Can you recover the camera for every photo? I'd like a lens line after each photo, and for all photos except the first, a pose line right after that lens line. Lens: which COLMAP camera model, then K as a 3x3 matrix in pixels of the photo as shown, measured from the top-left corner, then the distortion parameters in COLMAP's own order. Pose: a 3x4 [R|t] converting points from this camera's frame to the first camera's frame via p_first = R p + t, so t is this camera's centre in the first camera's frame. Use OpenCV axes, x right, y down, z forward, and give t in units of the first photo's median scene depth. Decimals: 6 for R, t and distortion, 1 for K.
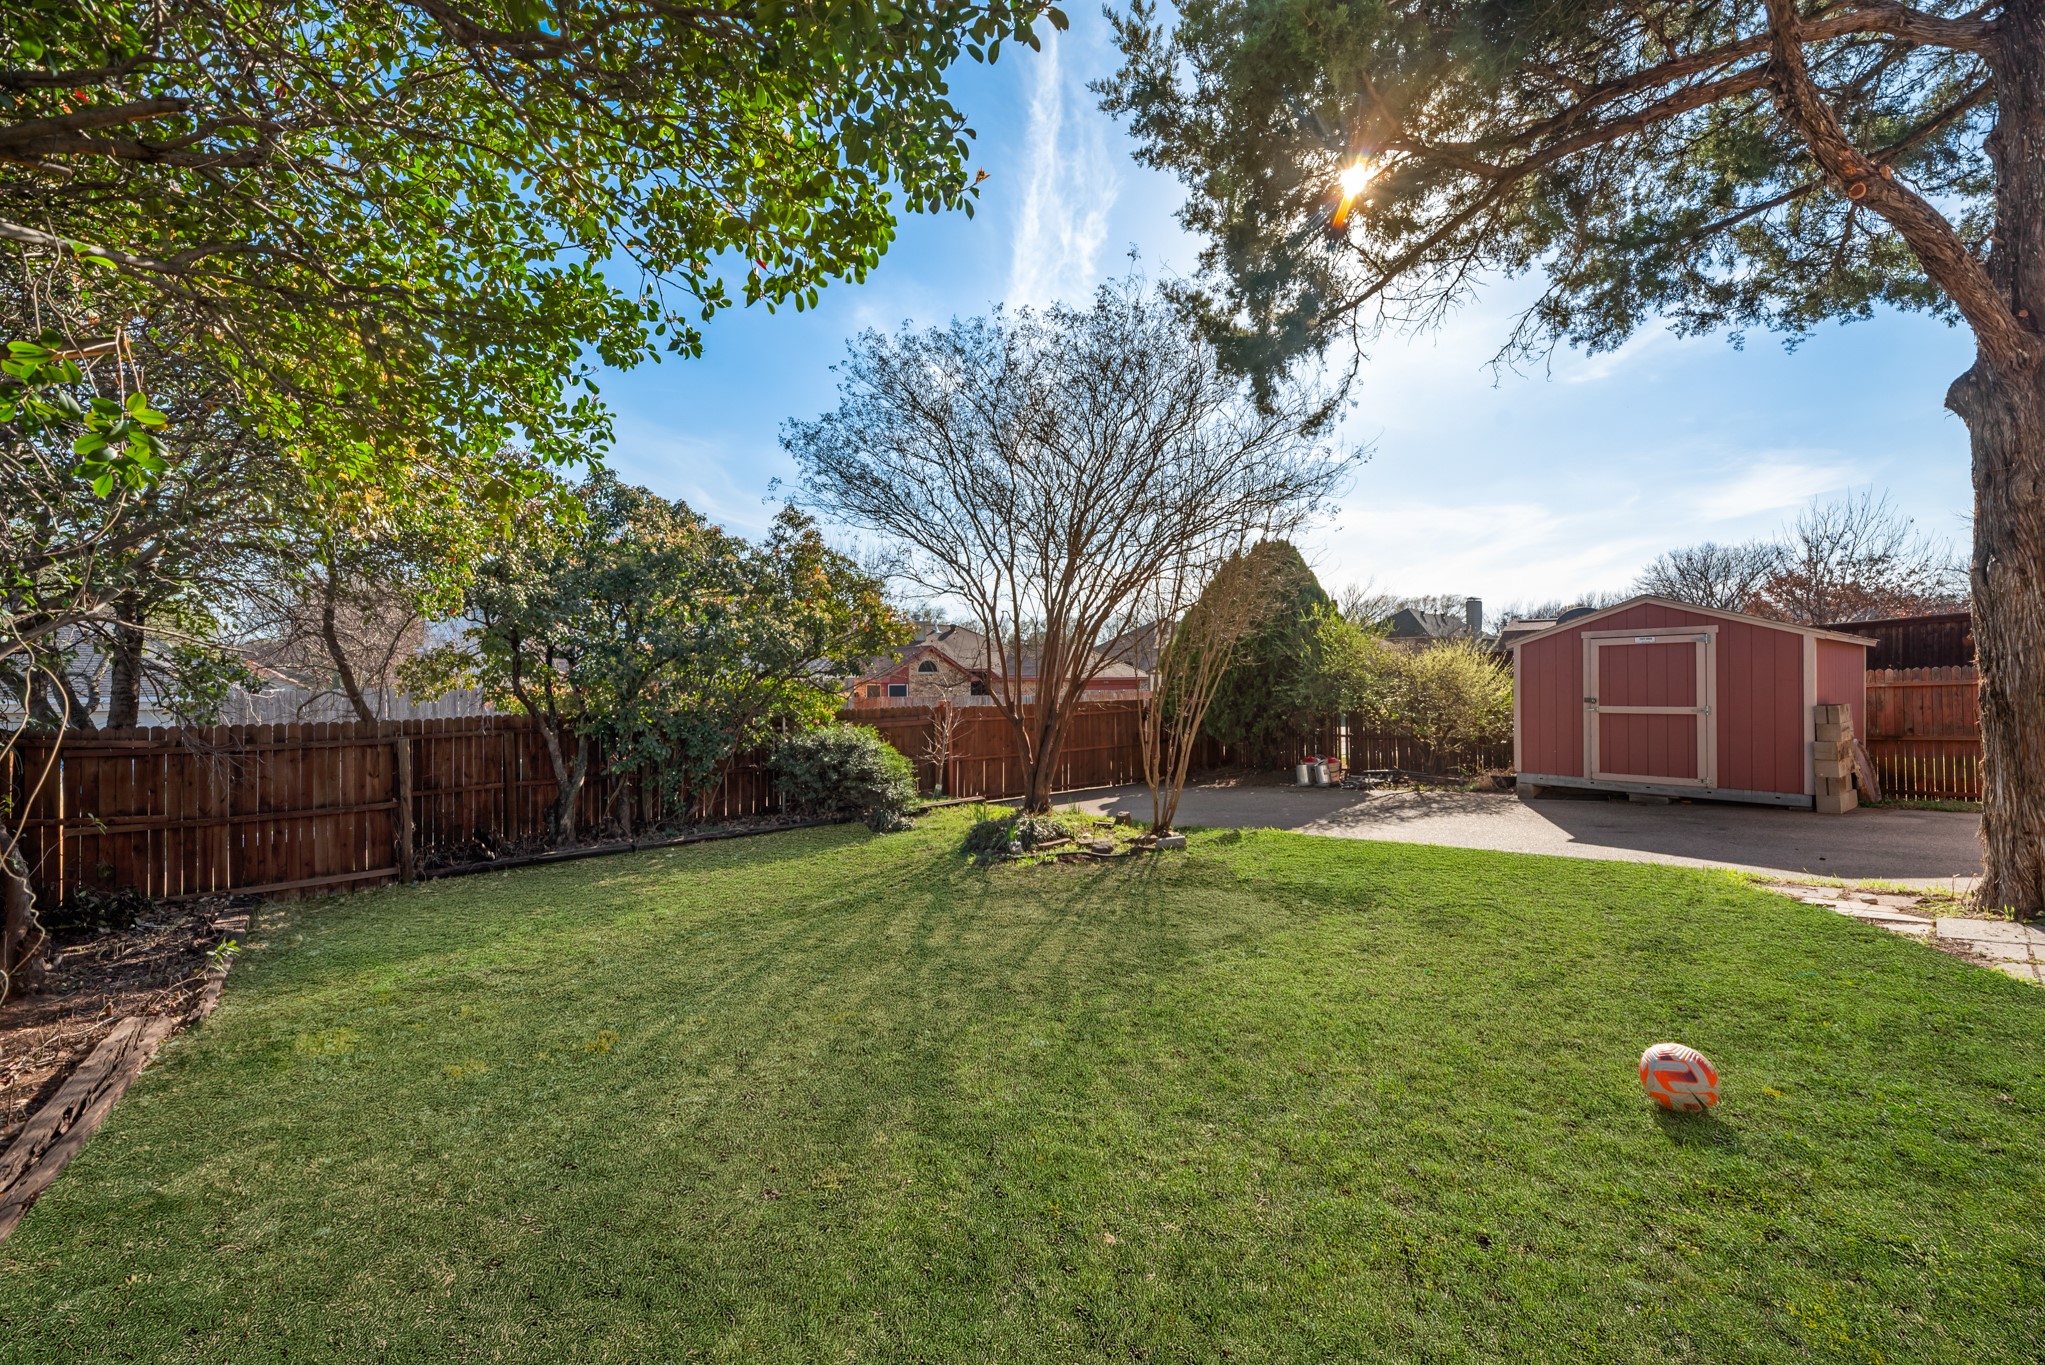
lens RADIAL K [[836.8, 0, 1024.2], [0, 836.8, 674.9], [0, 0, 1]] dist [-0.002916, 0.001049]
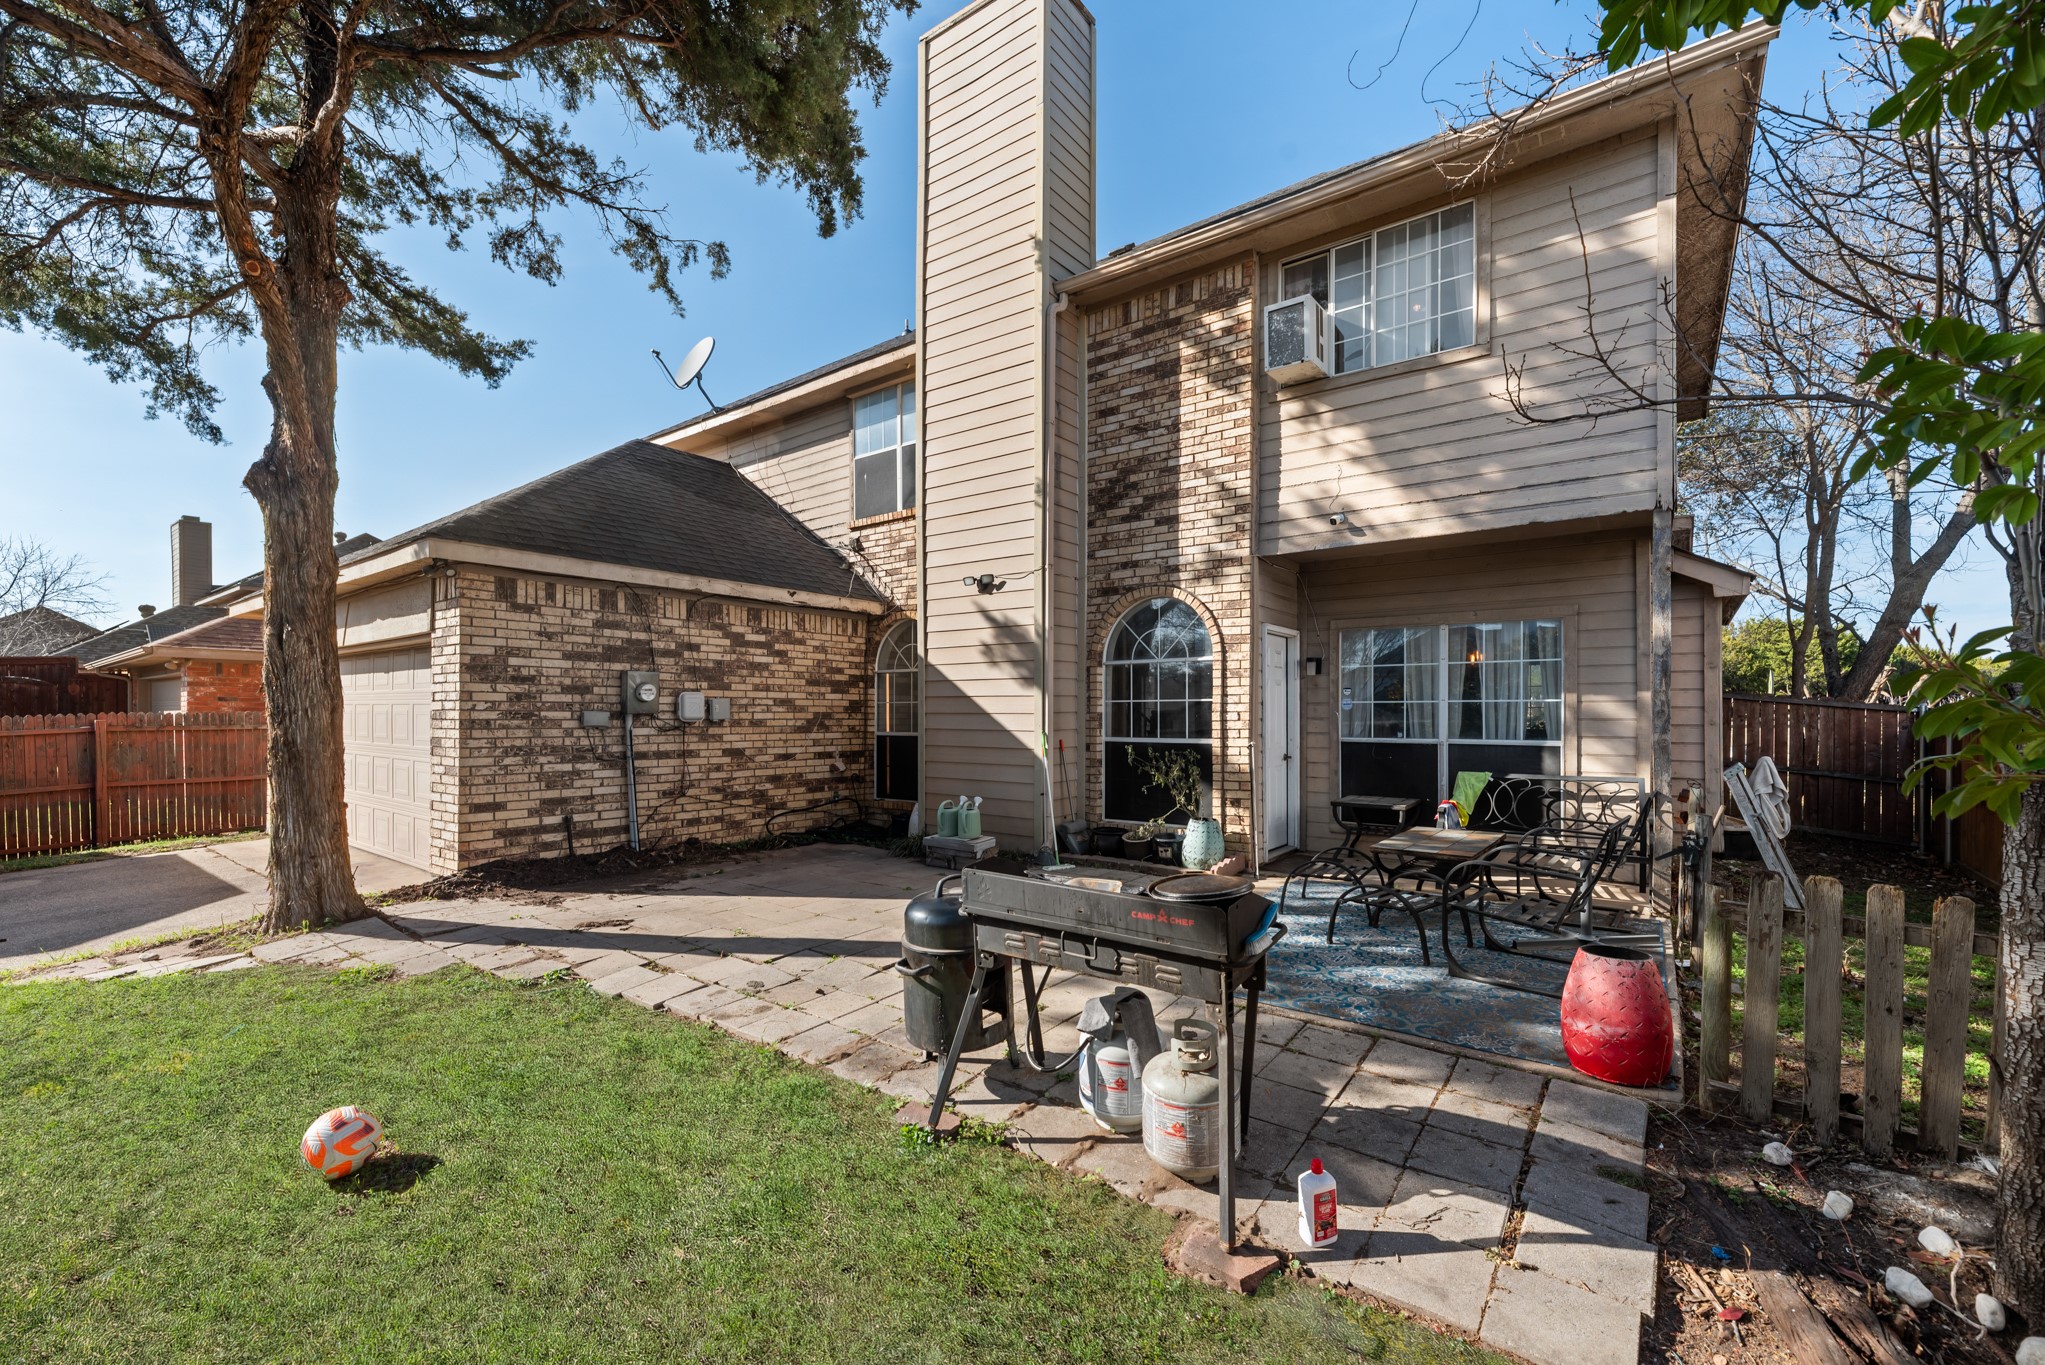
lens RADIAL K [[836.8, 0, 1033.9], [0, 836.8, 713.5], [0, 0, 1]] dist [-0.002916, 0.001049]
pose [[-0.271609, 0.009021, 0.962365, -0.108149], [0.004787, 0.999956, -0.008022, -0.002121], [-0.962396, 0.002427, -0.271640, 0.135610]]
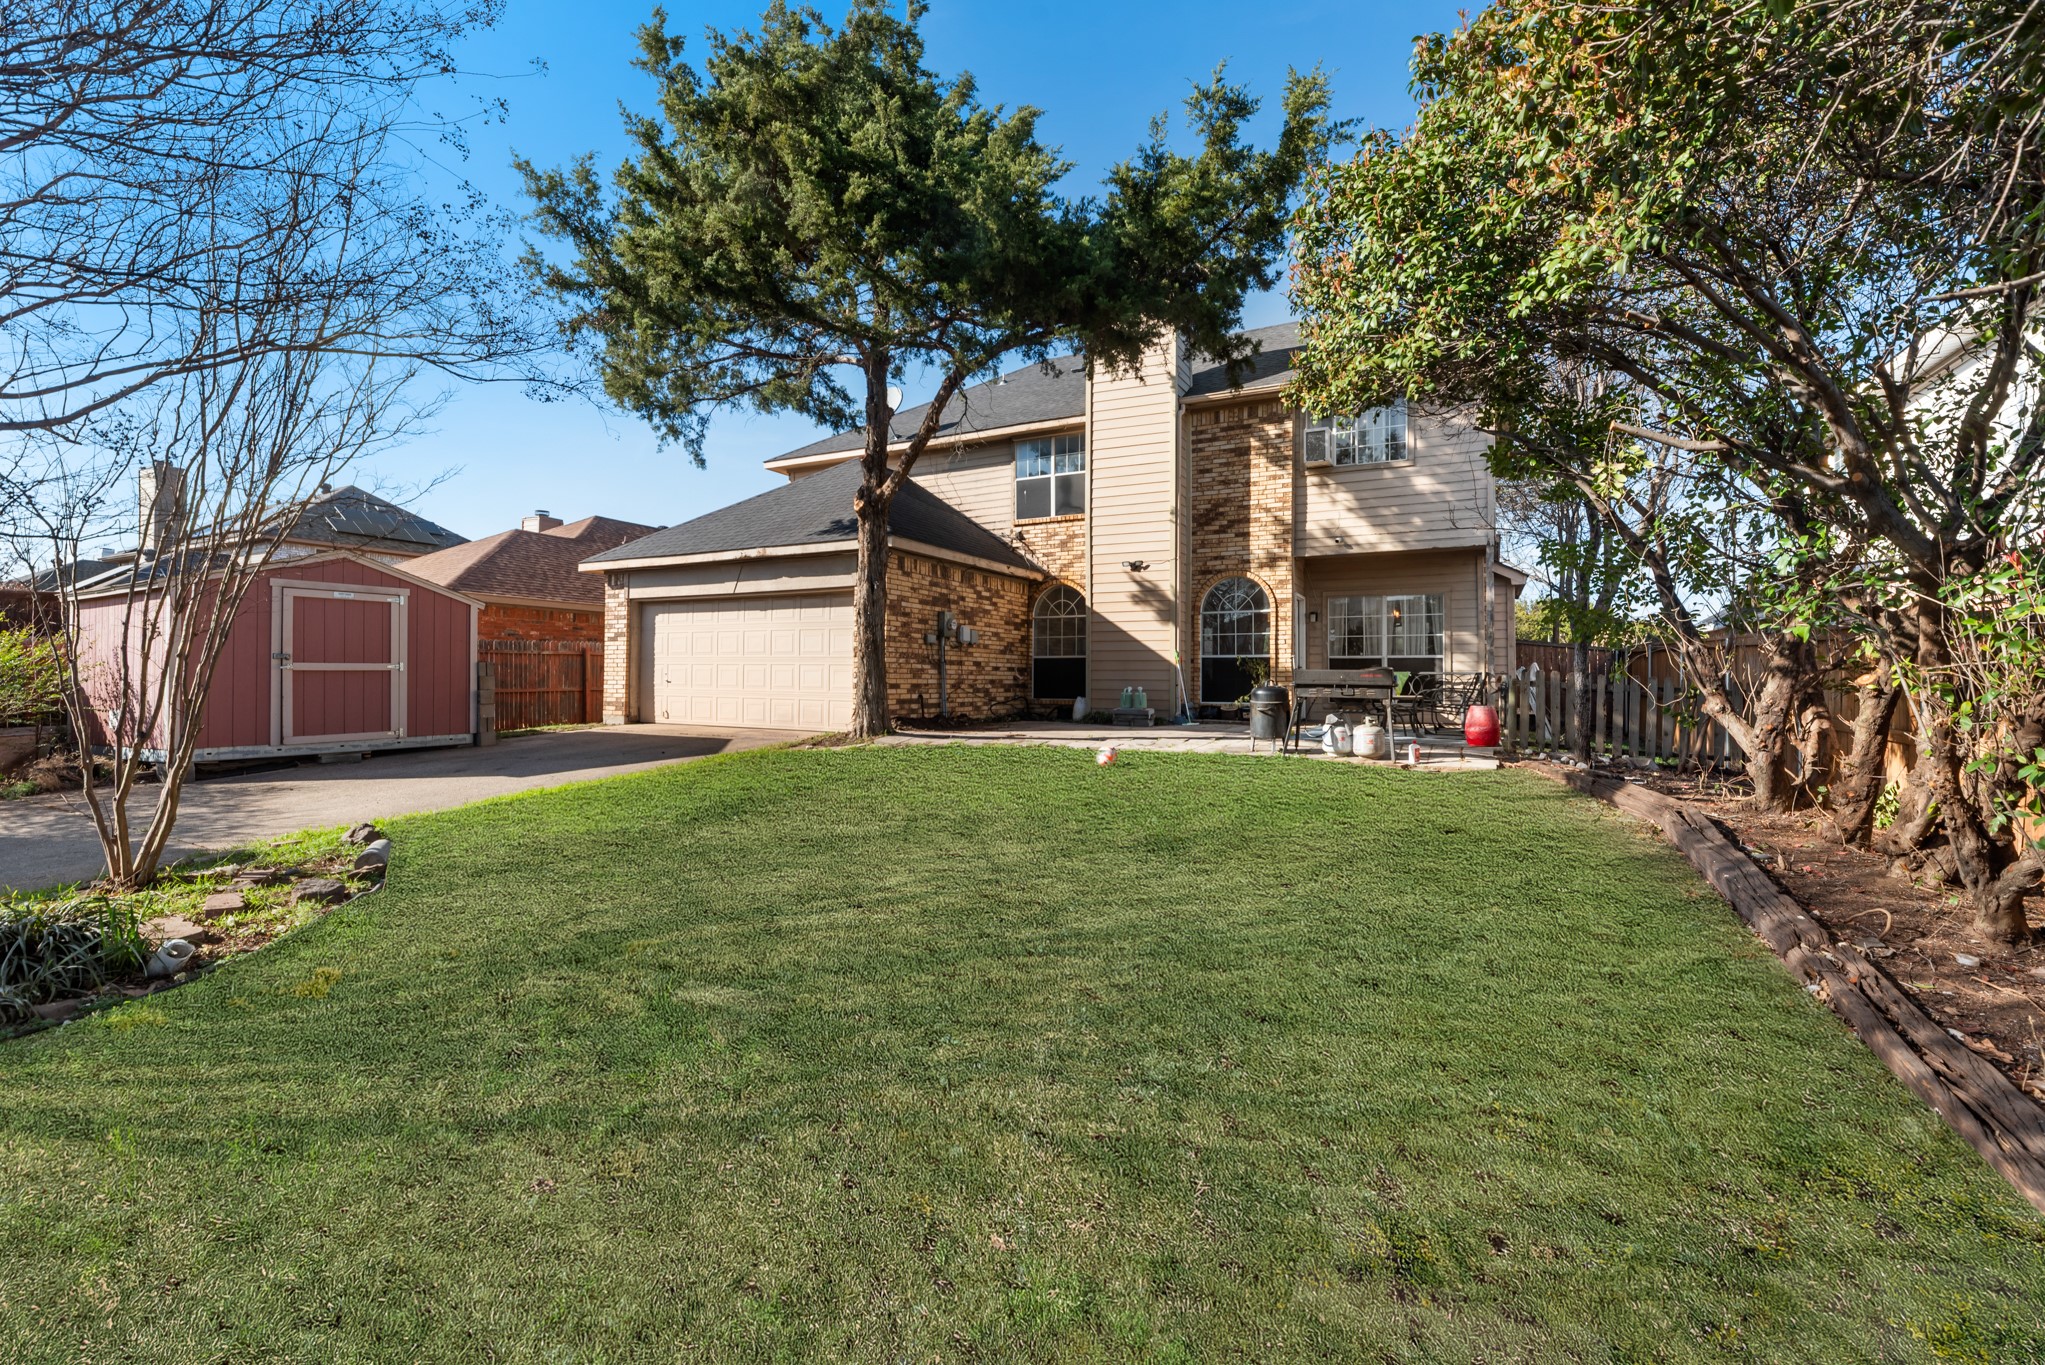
lens RADIAL K [[836.8, 0, 1040.4], [0, 836.8, 657.1], [0, 0, 1]] dist [-0.002916, 0.001049]
pose [[-0.431897, 0.031491, 0.901373, -0.515135], [0.000853, 0.999404, -0.034507, 0.068616], [-0.901923, -0.014134, -0.431666, 0.722267]]
